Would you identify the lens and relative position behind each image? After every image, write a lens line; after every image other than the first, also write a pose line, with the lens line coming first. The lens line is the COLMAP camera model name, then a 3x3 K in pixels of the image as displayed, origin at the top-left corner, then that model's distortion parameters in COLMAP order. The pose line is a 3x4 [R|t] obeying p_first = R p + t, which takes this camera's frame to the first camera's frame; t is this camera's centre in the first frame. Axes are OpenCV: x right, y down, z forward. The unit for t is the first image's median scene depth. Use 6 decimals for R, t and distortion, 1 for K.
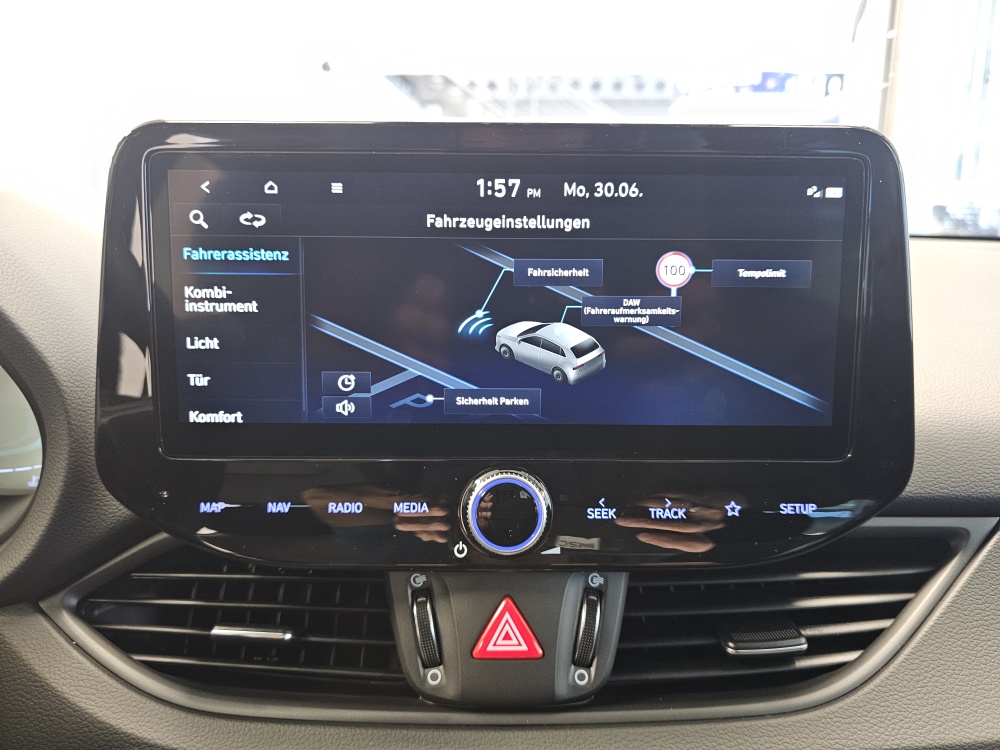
lens RADIAL K [[693.9, 0, 499.2], [0, 693.9, 361.5], [0, 0, 1]] dist [-0.009285, -0.001031]
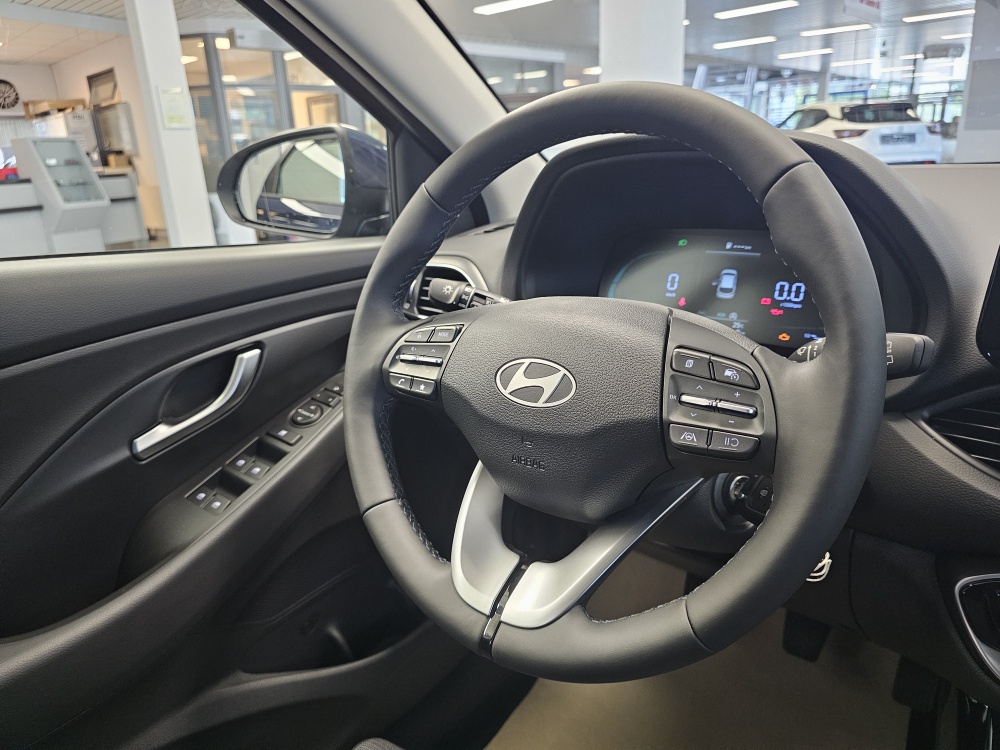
lens RADIAL K [[684.3, 0, 496.4], [0, 684.3, 379.0], [0, 0, 1]] dist [0.005089, -0.020090]
pose [[0.766642, 0.155050, -0.623073, -0.423520], [-0.066284, 0.984332, 0.163392, 0.055257], [0.638644, -0.083963, 0.764907, -1.015271]]
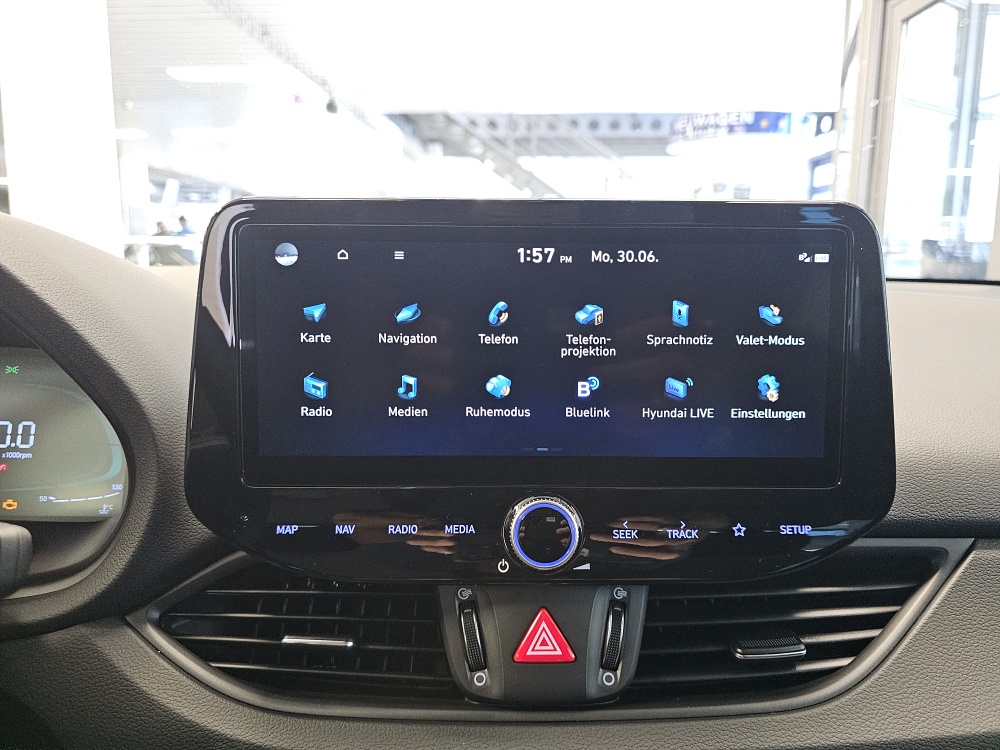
lens RADIAL K [[686.2, 0, 501.0], [0, 686.2, 367.0], [0, 0, 1]] dist [0.003135, -0.006764]
pose [[0.999994, -0.001412, 0.003180, -0.061154], [0.001531, 0.999291, -0.037616, -0.015834], [-0.003124, 0.037620, 0.999287, -0.148575]]
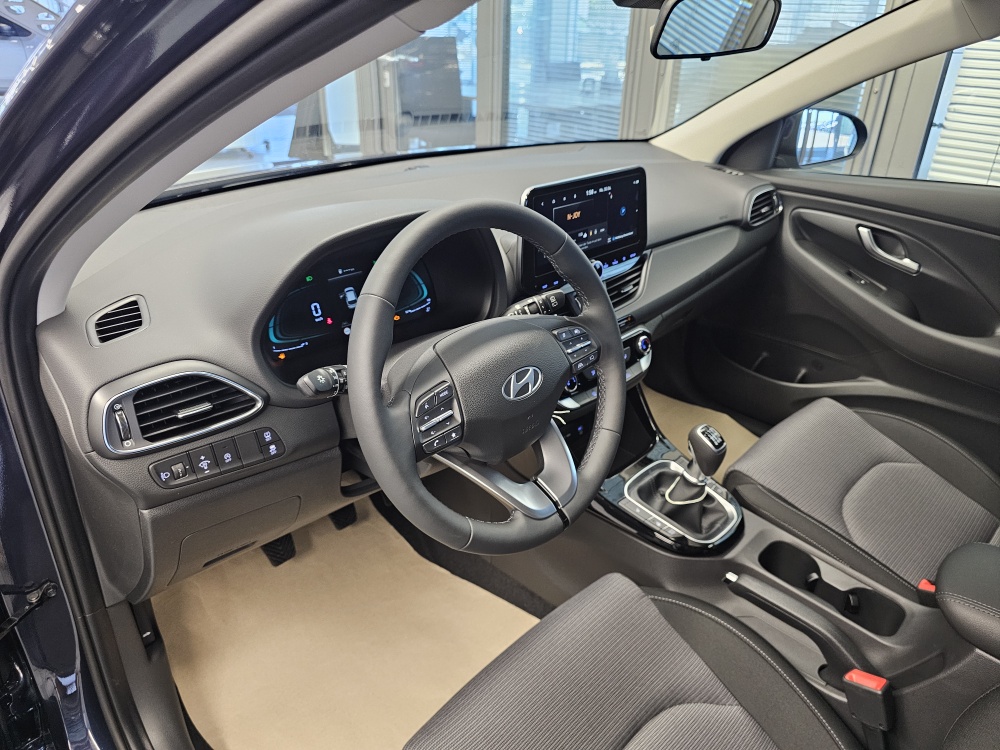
lens RADIAL K [[673.3, 0, 505.1], [0, 673.3, 372.1], [0, 0, 1]] dist [0.080581, -0.093193]
pose [[0.702879, -0.315496, 0.637514, -3.098125], [0.117878, 0.935525, 0.333014, -0.619758], [-0.701474, -0.158920, 0.694750, -1.531420]]
